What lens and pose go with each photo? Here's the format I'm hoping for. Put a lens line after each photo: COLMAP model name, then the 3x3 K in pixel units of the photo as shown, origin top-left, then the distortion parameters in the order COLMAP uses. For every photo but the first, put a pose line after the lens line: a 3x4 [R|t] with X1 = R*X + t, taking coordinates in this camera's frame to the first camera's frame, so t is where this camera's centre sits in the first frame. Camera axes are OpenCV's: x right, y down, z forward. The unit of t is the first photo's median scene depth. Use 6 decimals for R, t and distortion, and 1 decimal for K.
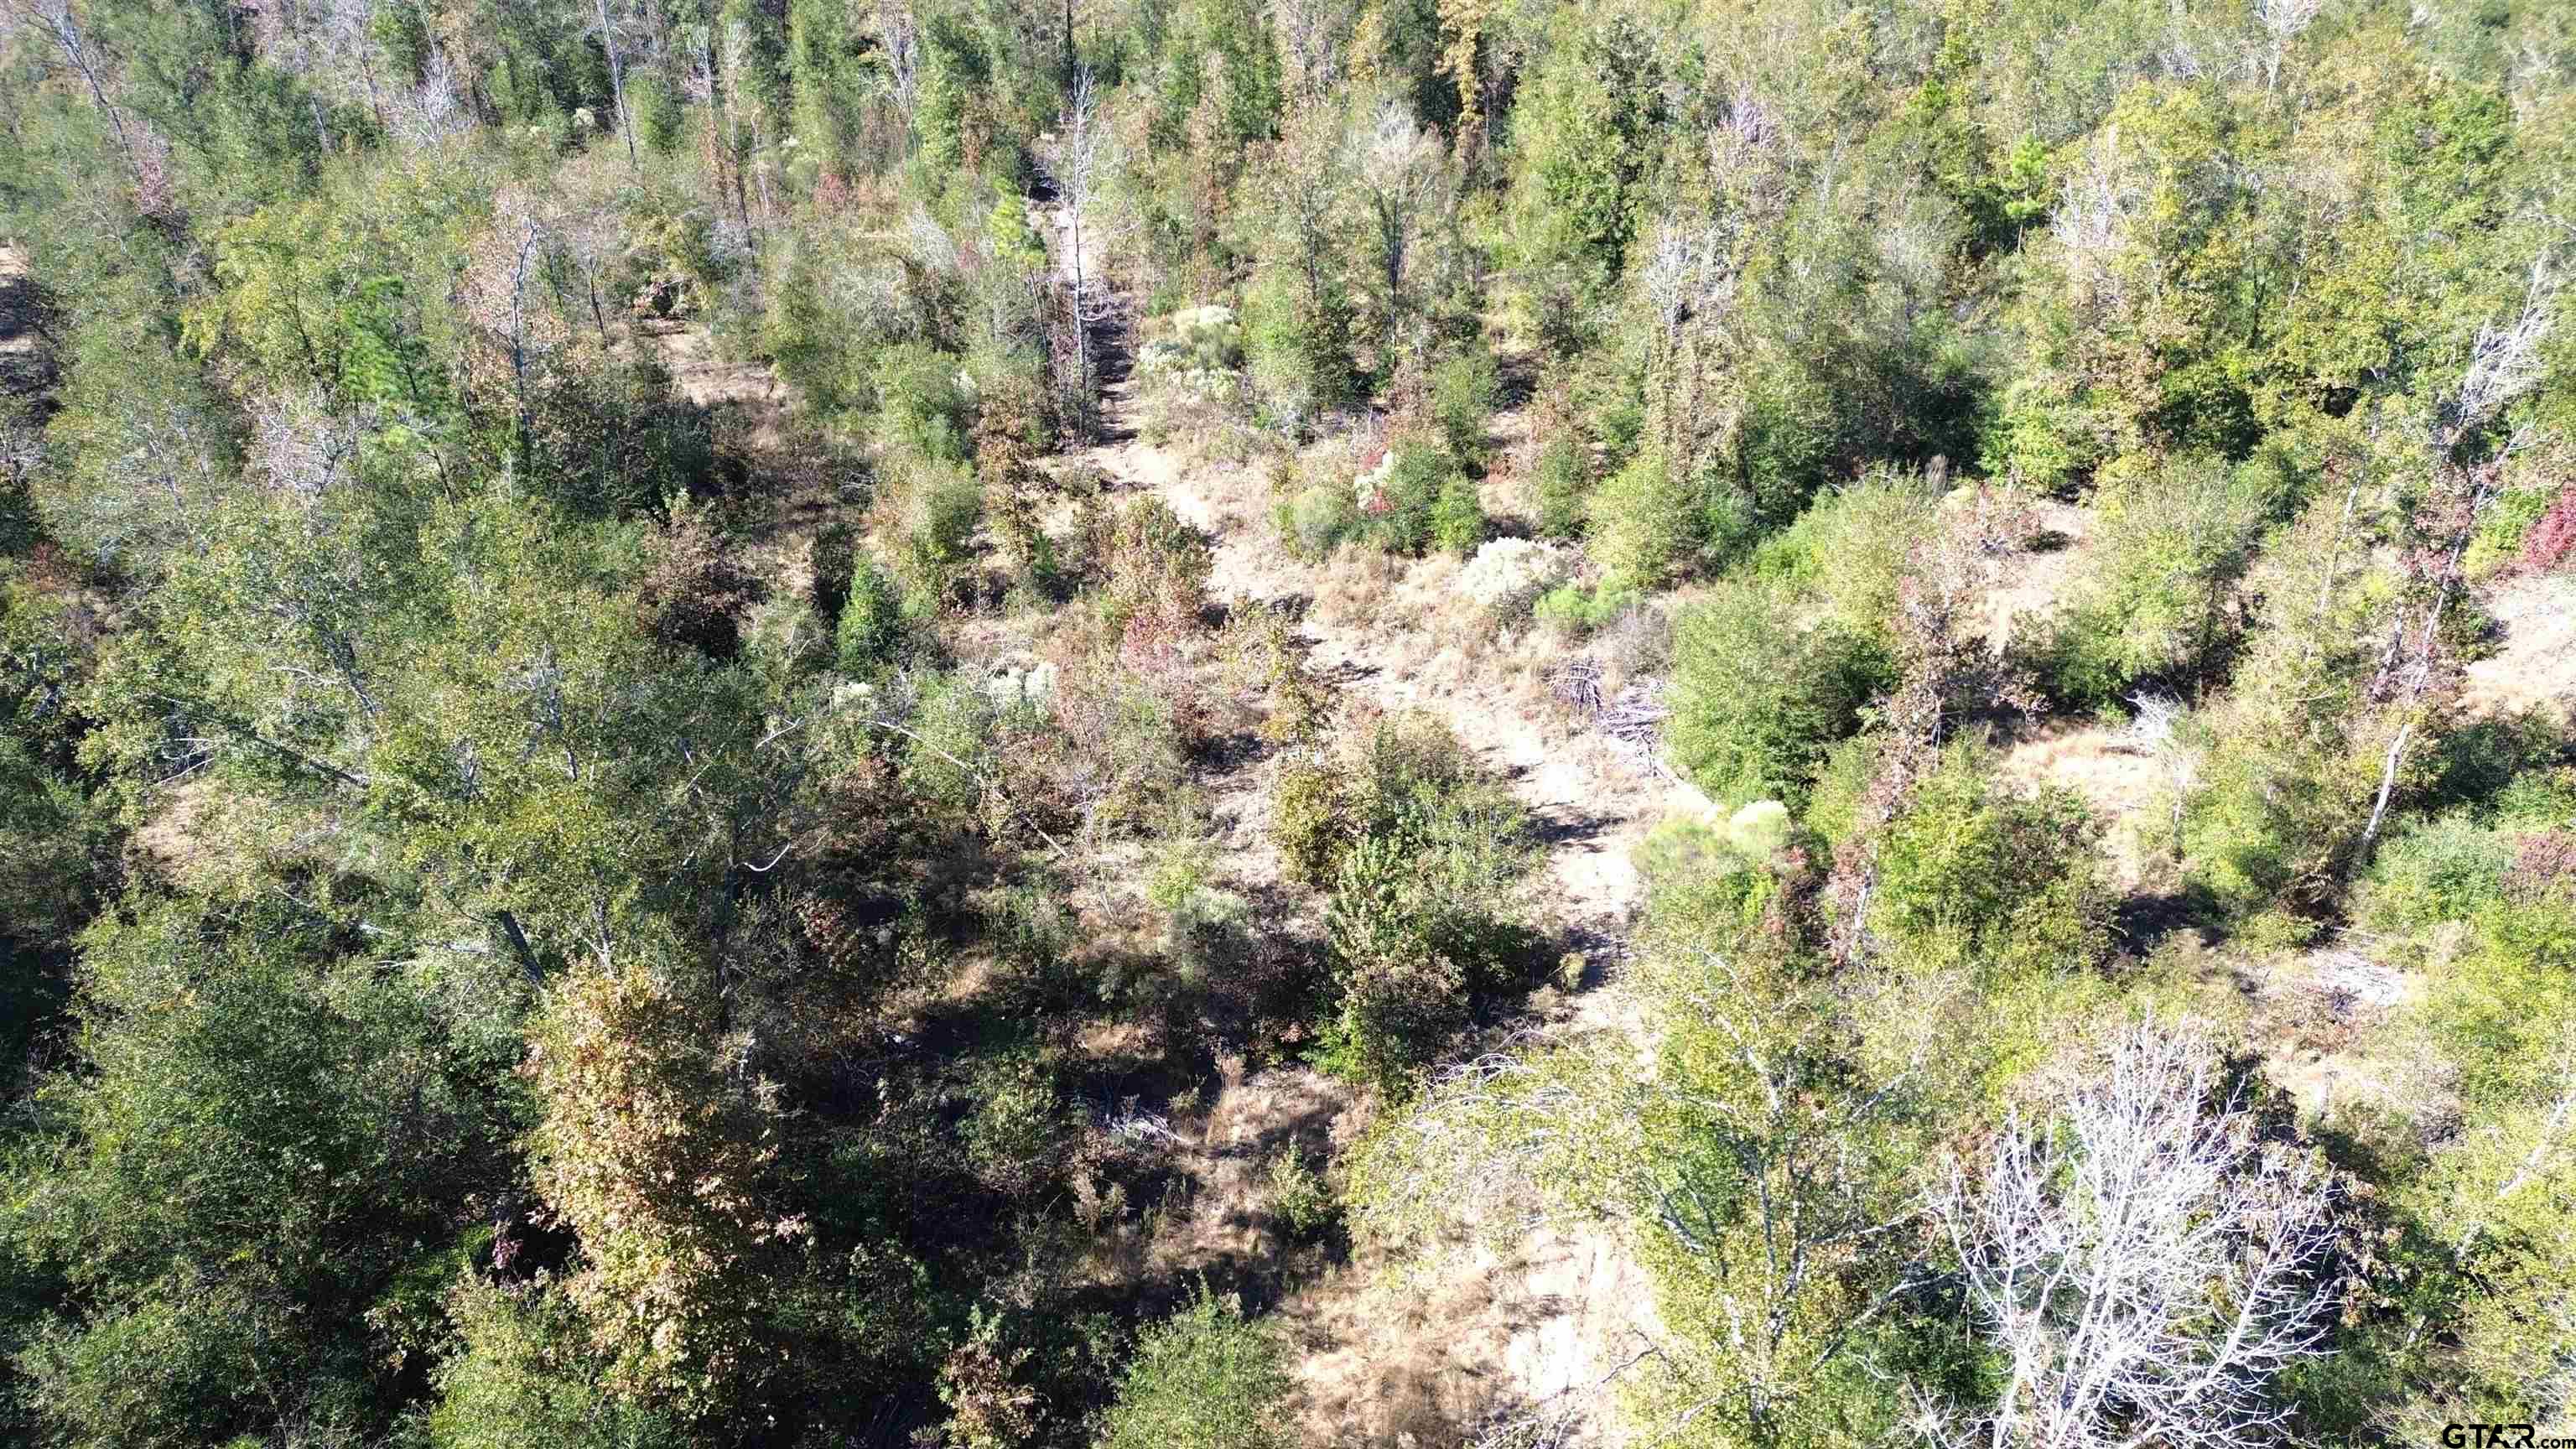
lens RADIAL K [[1823.6, 0, 1294.0], [0, 1823.6, 732.7], [0, 0, 1]] dist [0.077103, -0.073561]
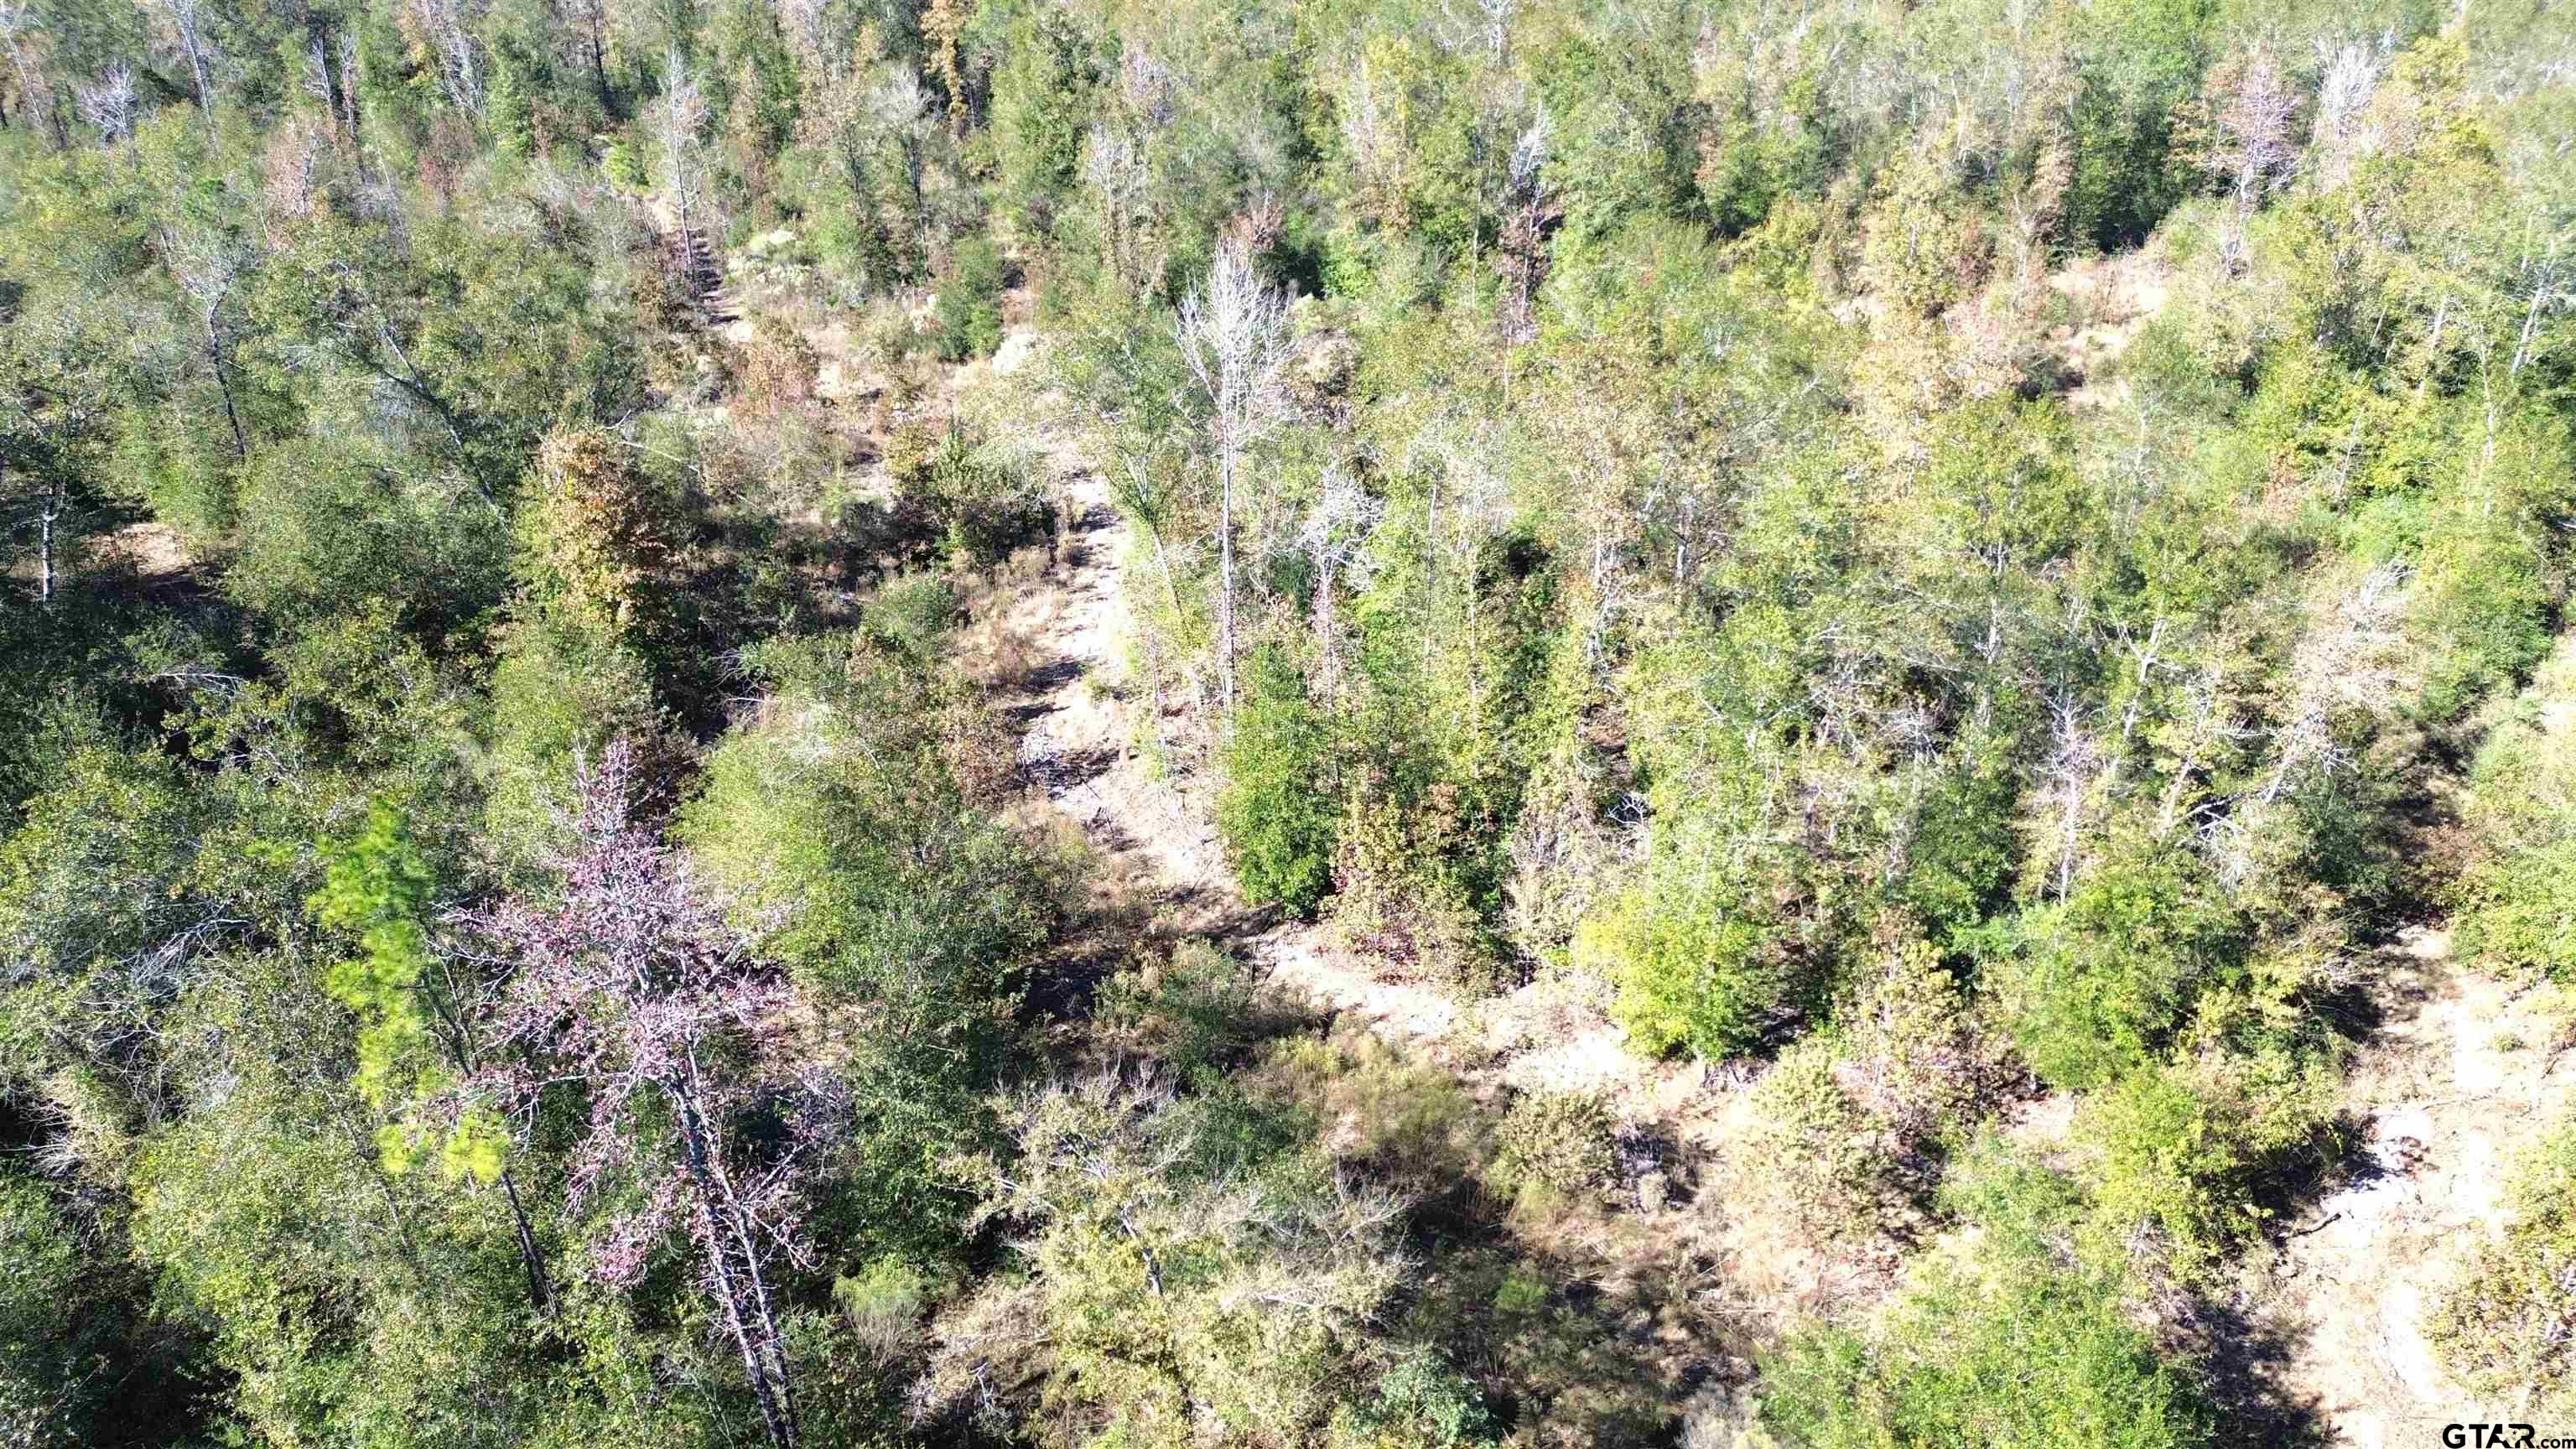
lens RADIAL K [[1823.6, 0, 1298.4], [0, 1823.6, 730.0], [0, 0, 1]] dist [0.077103, -0.073561]
pose [[0.963714, -0.116650, 0.240101, -0.048216], [0.124529, 0.992055, -0.017855, 0.209989], [-0.236110, 0.047107, 0.970584, -0.392783]]
